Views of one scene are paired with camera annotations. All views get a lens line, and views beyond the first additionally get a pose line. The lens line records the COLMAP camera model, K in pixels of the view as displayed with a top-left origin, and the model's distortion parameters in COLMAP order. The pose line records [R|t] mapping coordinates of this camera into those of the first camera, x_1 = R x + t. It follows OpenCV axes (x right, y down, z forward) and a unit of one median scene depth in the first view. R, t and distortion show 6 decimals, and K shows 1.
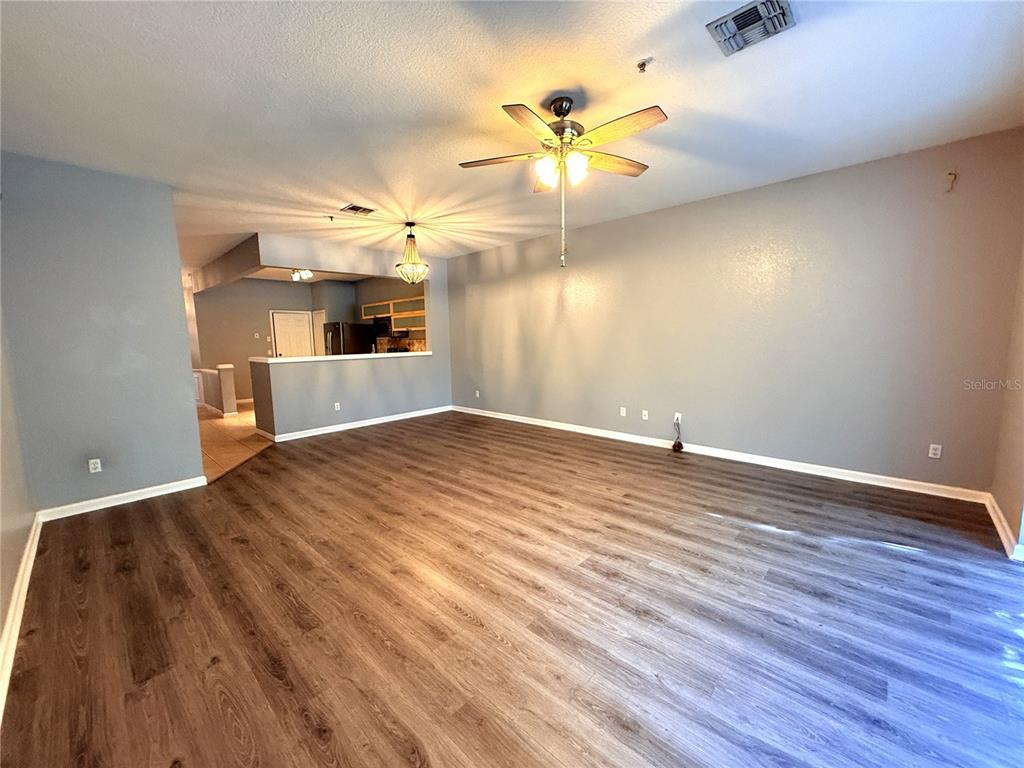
lens RADIAL K [[408.3, 0, 512.0], [0, 408.3, 384.0], [0, 0, 1]] dist [-0.002106, -0.000236]
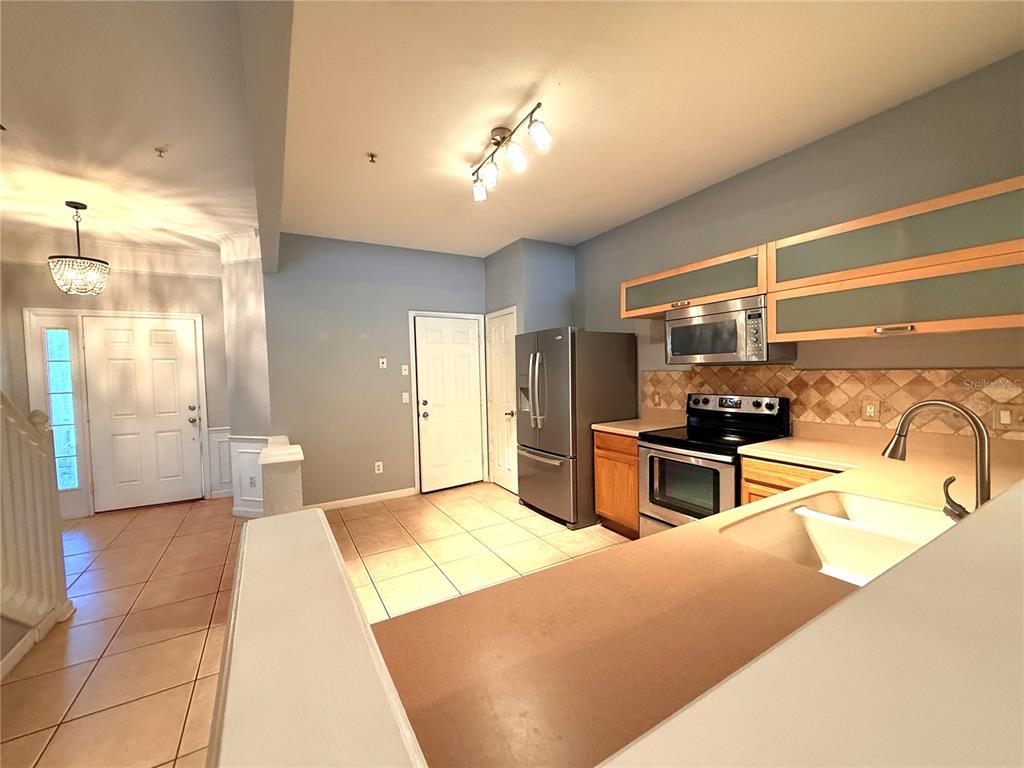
lens RADIAL K [[408.4, 0, 509.2], [0, 408.4, 383.5], [0, 0, 1]] dist [0.000821, -0.000045]
pose [[0.958372, 0.005707, -0.285467, -0.797459], [-0.026444, 0.997277, -0.068840, -0.151038], [0.284297, 0.073523, 0.955913, 1.346312]]
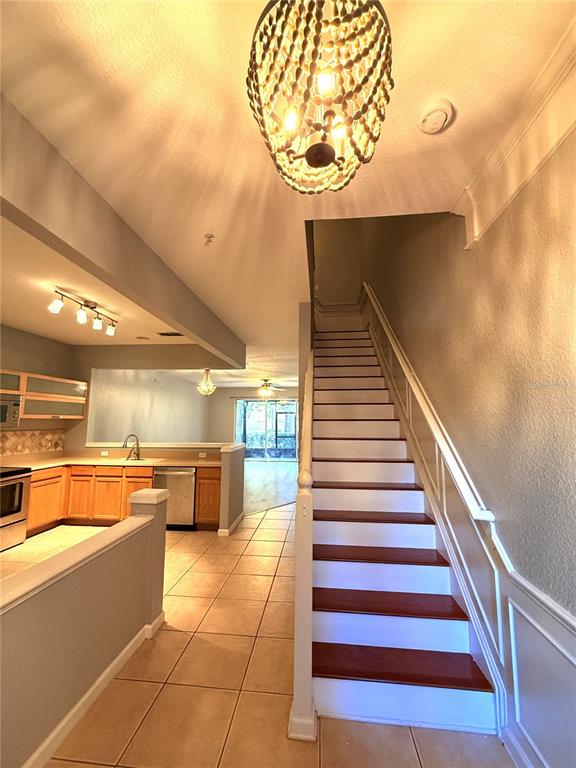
lens RADIAL K [[315.9, 0, 288.0], [0, 315.9, 384.0], [0, 0, 1]] dist [-0.000607, -0.000117]
pose [[-0.607538, 0.111048, 0.786490, -1.944613], [0.101029, 0.992940, -0.062155, -0.224516], [-0.787839, 0.041697, -0.614468, 1.988809]]
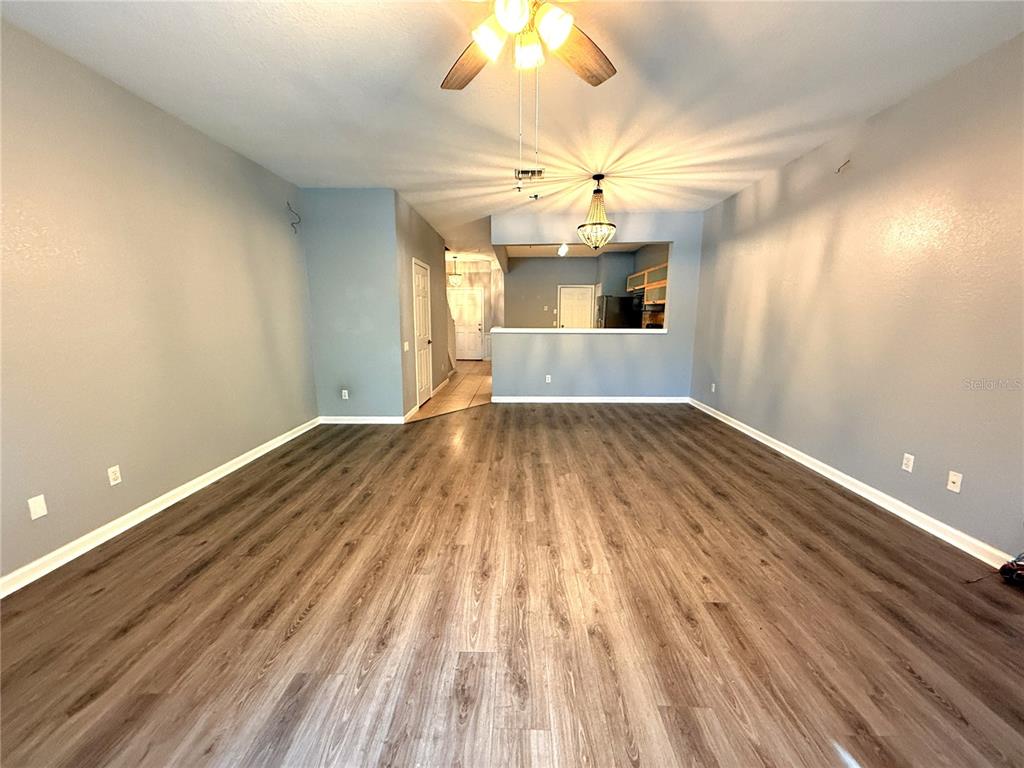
lens RADIAL K [[410.0, 0, 512.0], [0, 410.0, 384.0], [0, 0, 1]] dist [0.001468, 0.000126]
pose [[0.667885, 0.144164, -0.730168, 0.400651], [-0.099223, 0.989550, 0.104617, -0.046113], [0.737620, 0.002577, 0.675211, 0.370134]]
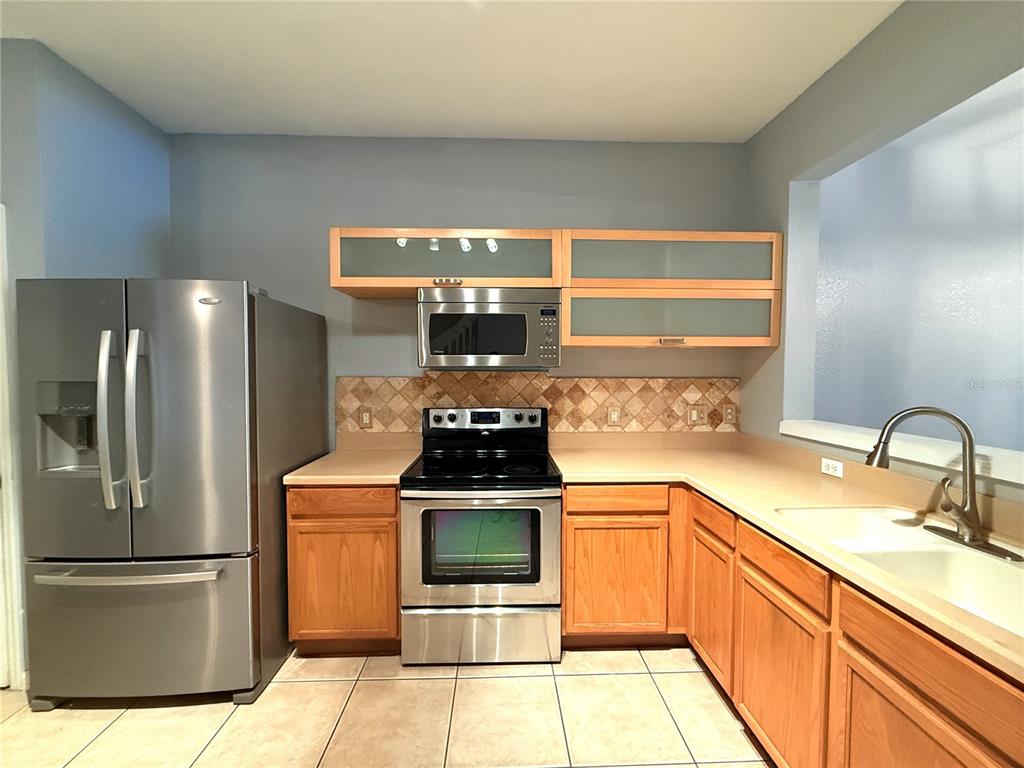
lens RADIAL K [[417.4, 0, 512.0], [0, 417.4, 384.0], [0, 0, 1]] dist [0.000650, -0.000038]
pose [[0.703036, -0.001563, 0.711152, -1.032299], [0.065763, 0.995856, -0.062824, -0.185903], [-0.708107, 0.090936, 0.700225, 1.718218]]
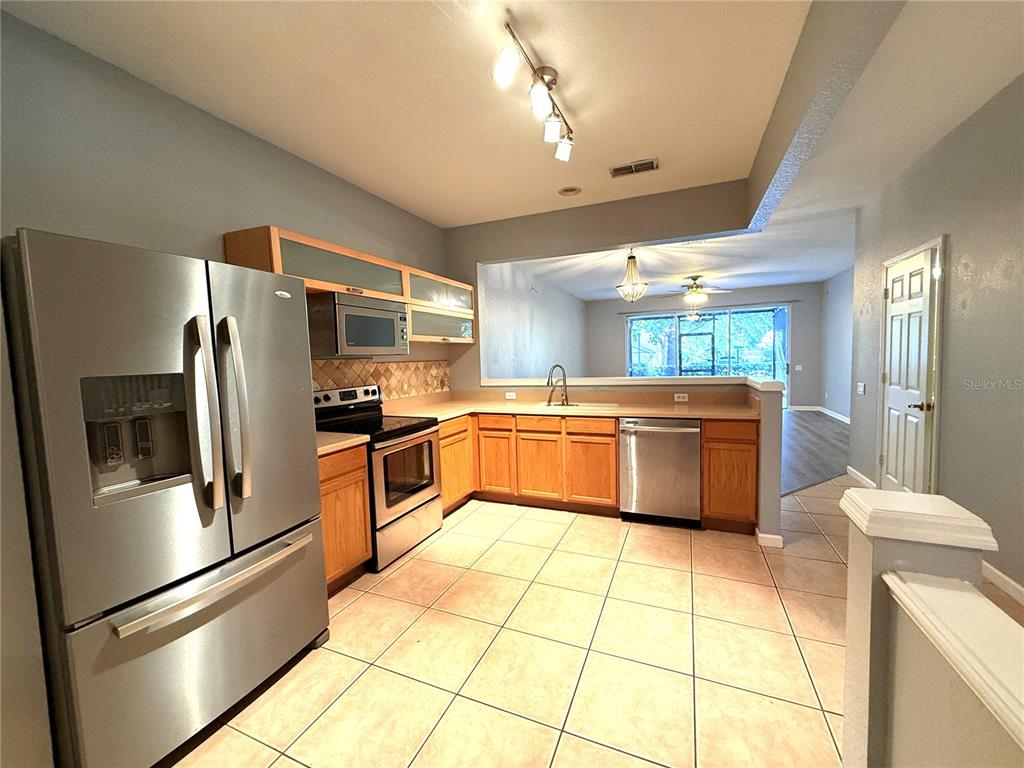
lens RADIAL K [[408.3, 0, 512.0], [0, 408.3, 384.0], [0, 0, 1]] dist [-0.002106, -0.000236]
pose [[-0.342737, -0.031665, 0.938898, -1.451277], [0.145540, 0.985575, 0.086368, -0.220319], [-0.928089, 0.166249, -0.333184, 2.146320]]
